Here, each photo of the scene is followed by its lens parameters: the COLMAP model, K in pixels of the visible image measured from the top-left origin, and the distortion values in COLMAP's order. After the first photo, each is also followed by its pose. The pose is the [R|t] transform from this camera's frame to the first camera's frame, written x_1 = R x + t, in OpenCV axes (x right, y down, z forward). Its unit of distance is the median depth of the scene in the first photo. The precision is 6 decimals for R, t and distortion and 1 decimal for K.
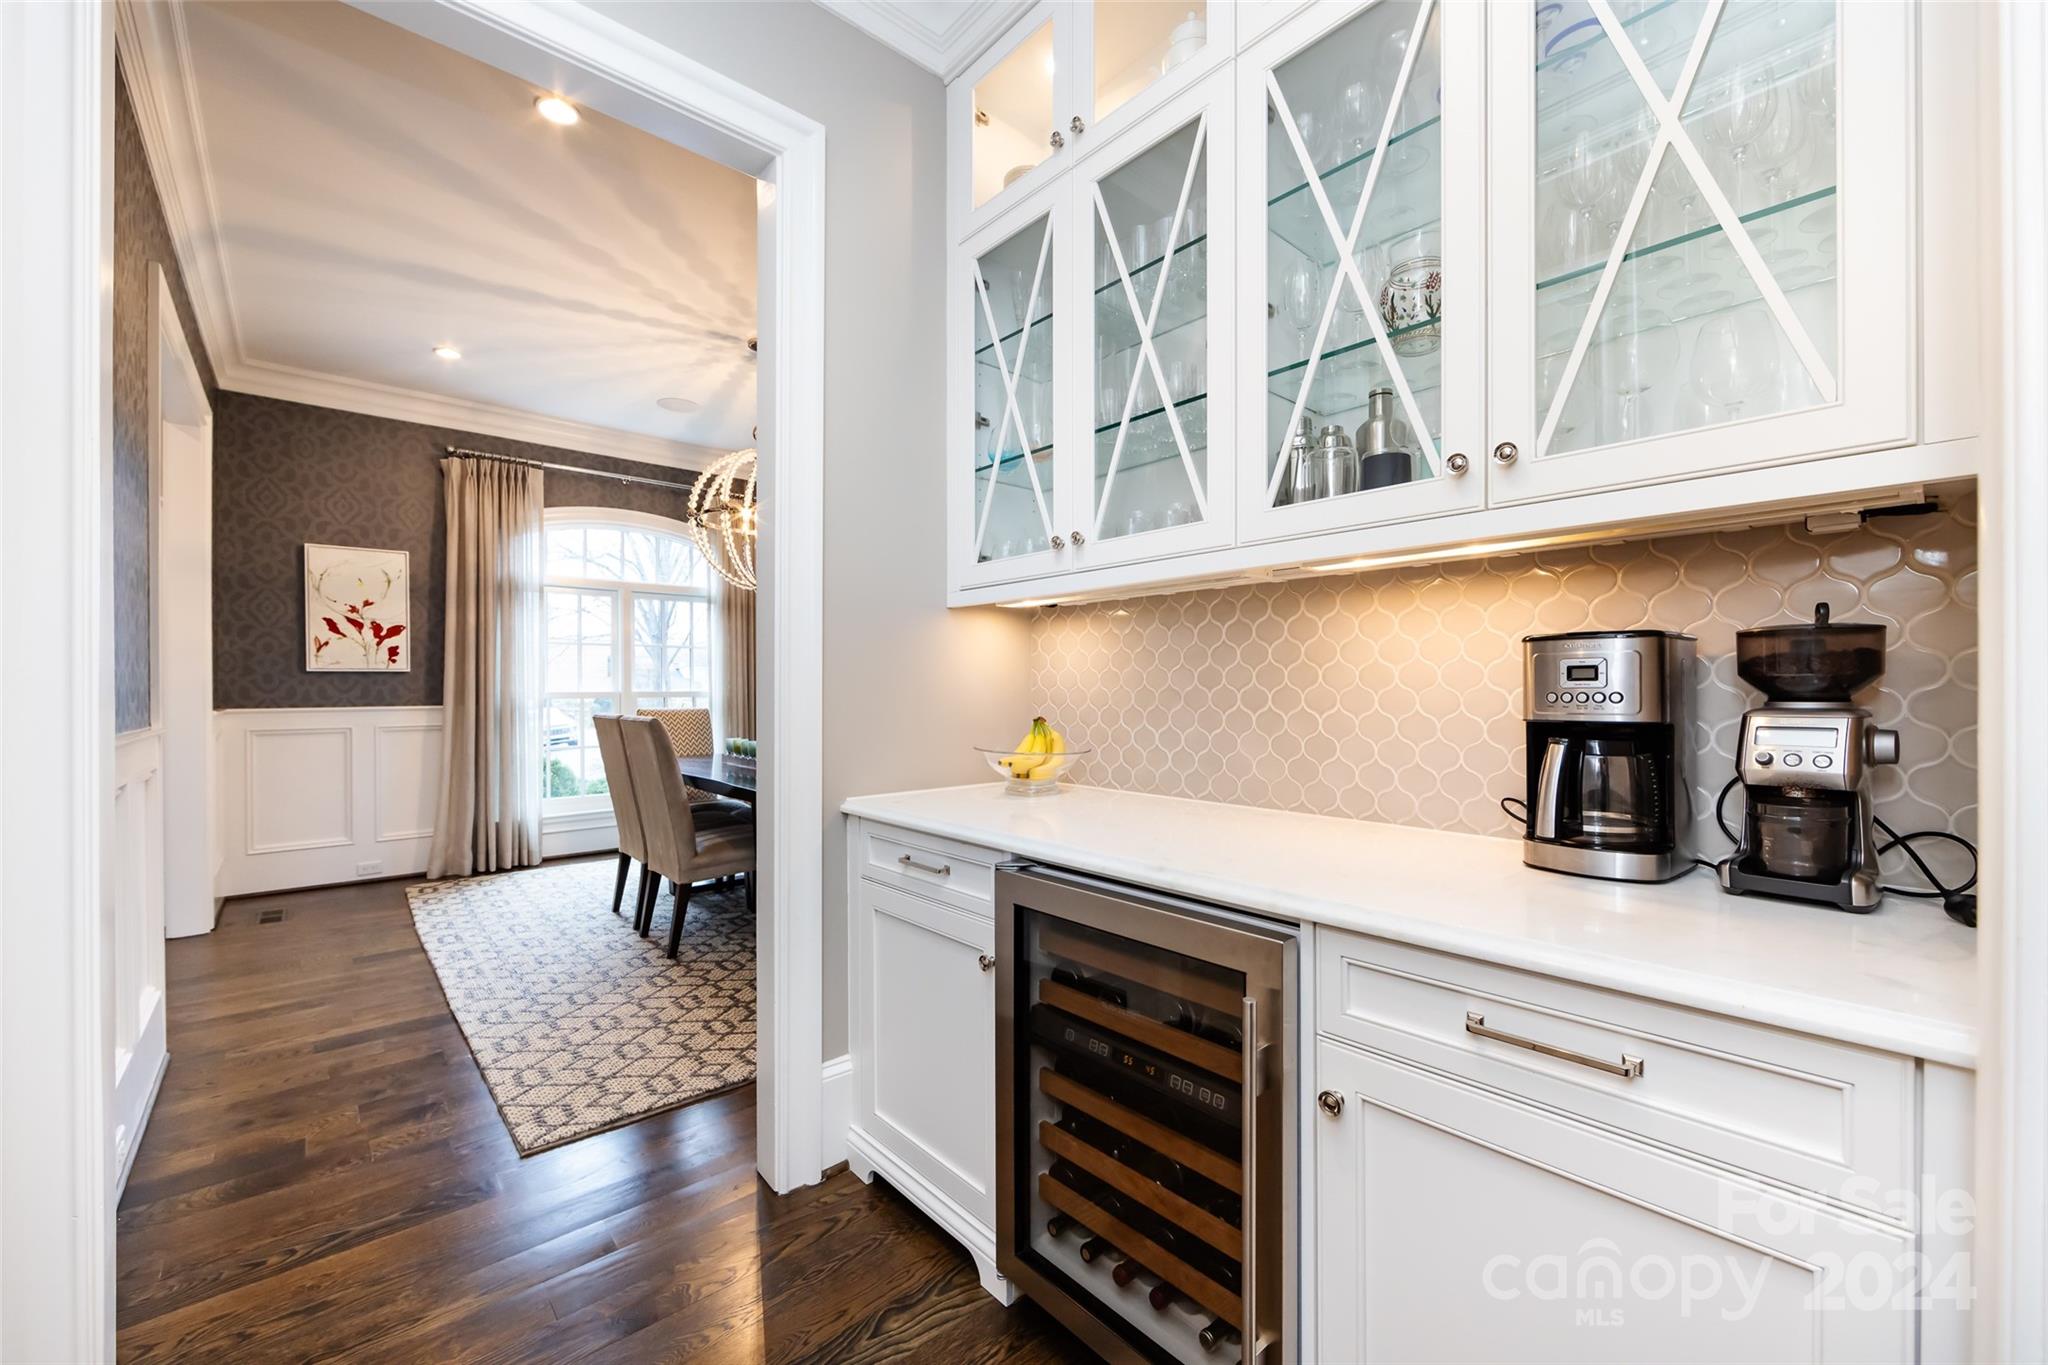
lens RADIAL K [[803.8, 0, 1018.0], [0, 803.8, 689.7], [0, 0, 1]] dist [-0.002232, -0.000044]
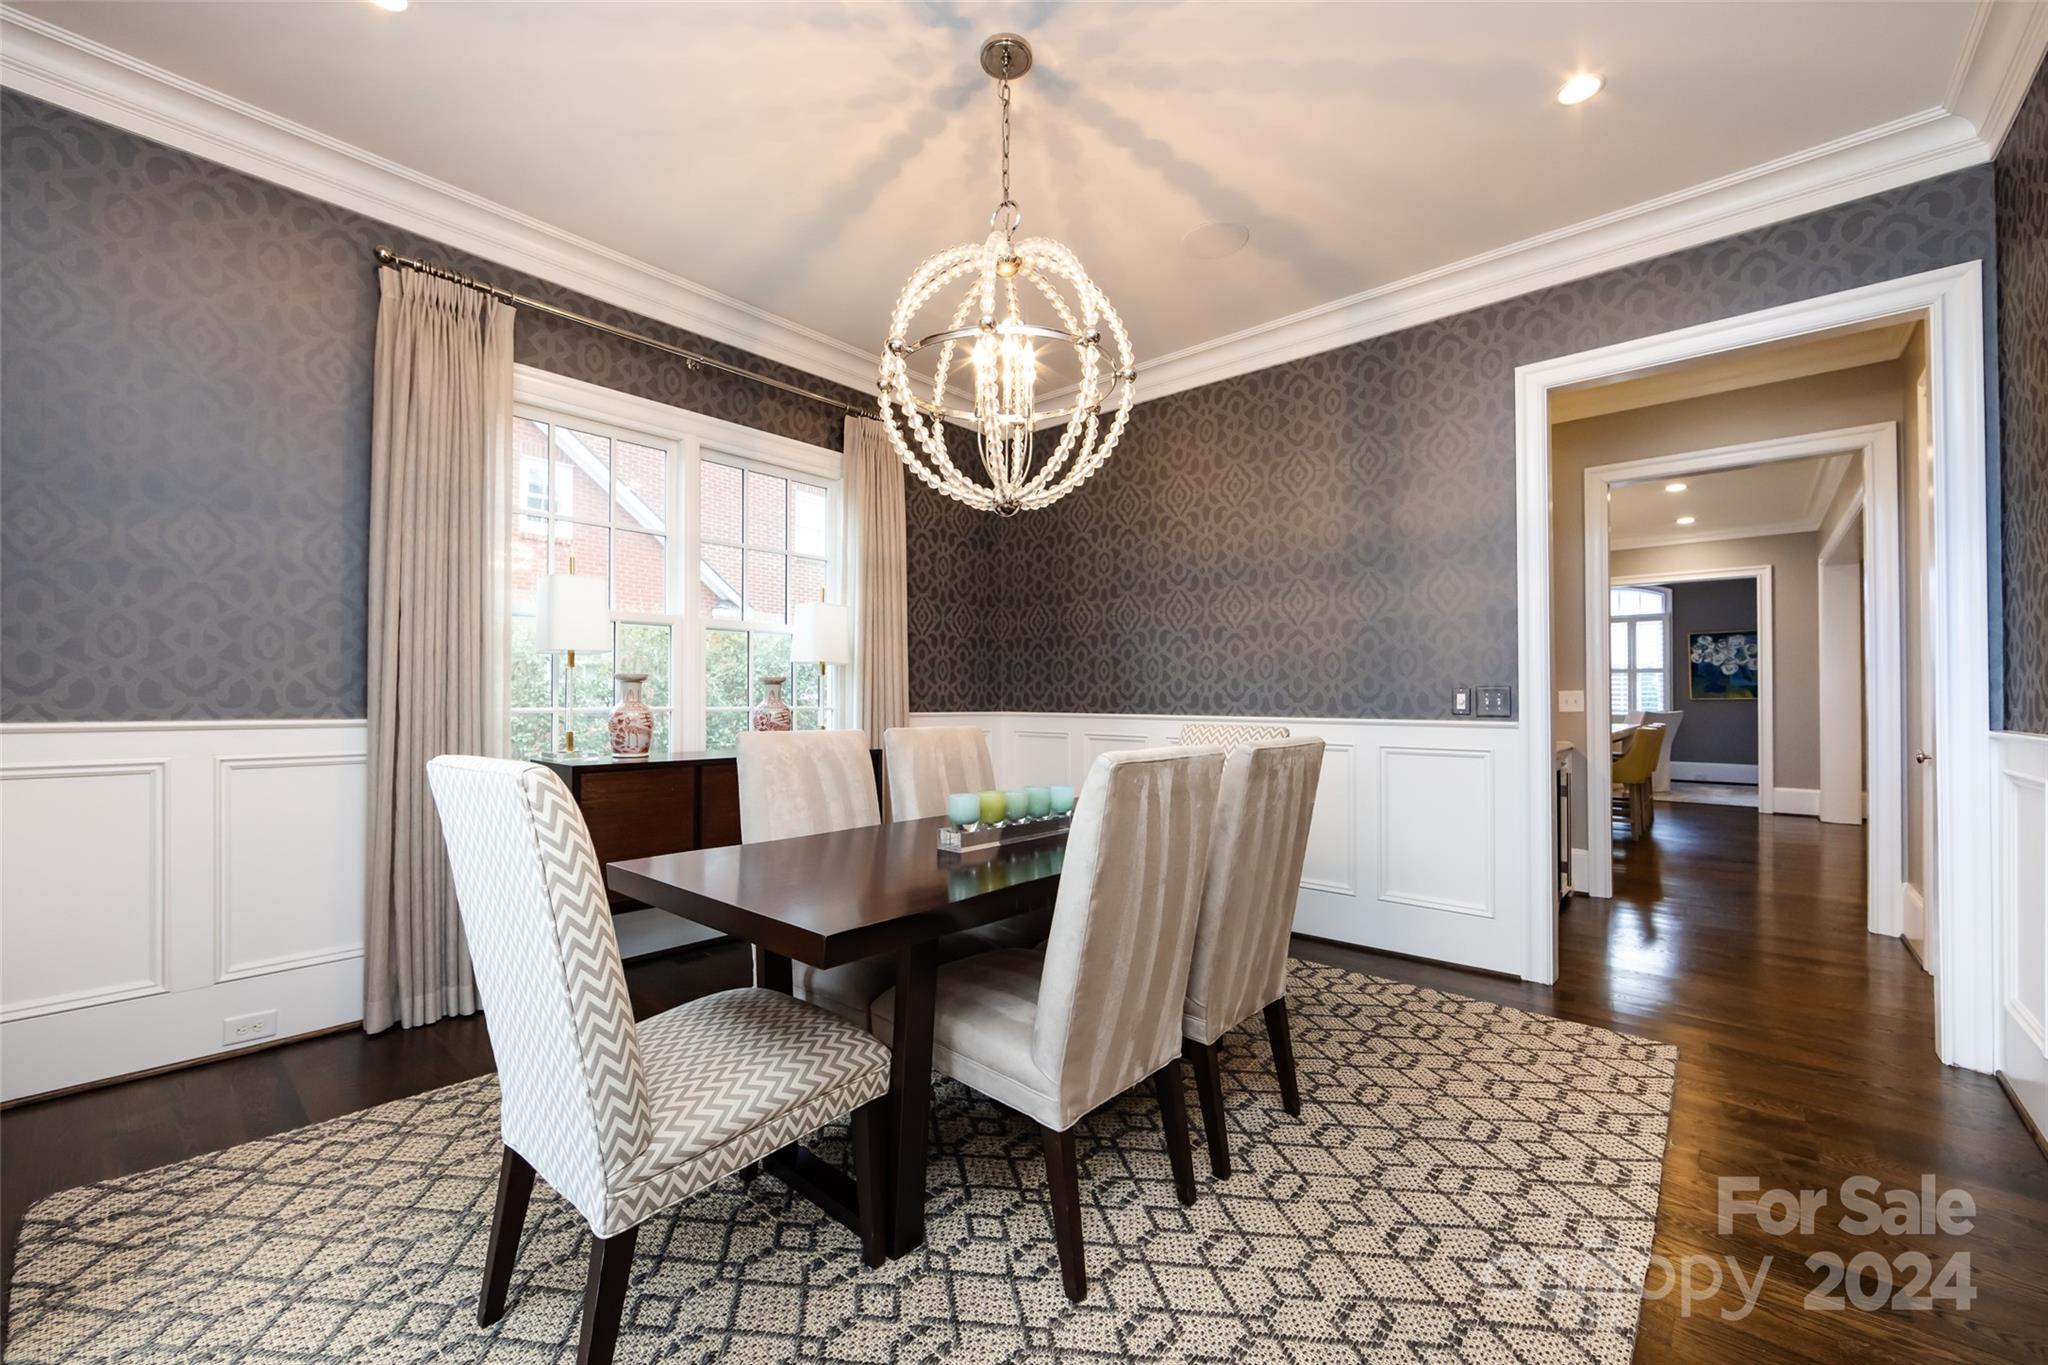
lens RADIAL K [[803.8, 0, 1018.0], [0, 803.8, 689.7], [0, 0, 1]] dist [-0.002232, -0.000044]
pose [[-0.113519, 0.014915, 0.993424, -1.304303], [-0.002420, 0.999880, -0.015289, 0.006346], [-0.993533, -0.004139, -0.113469, 1.604086]]
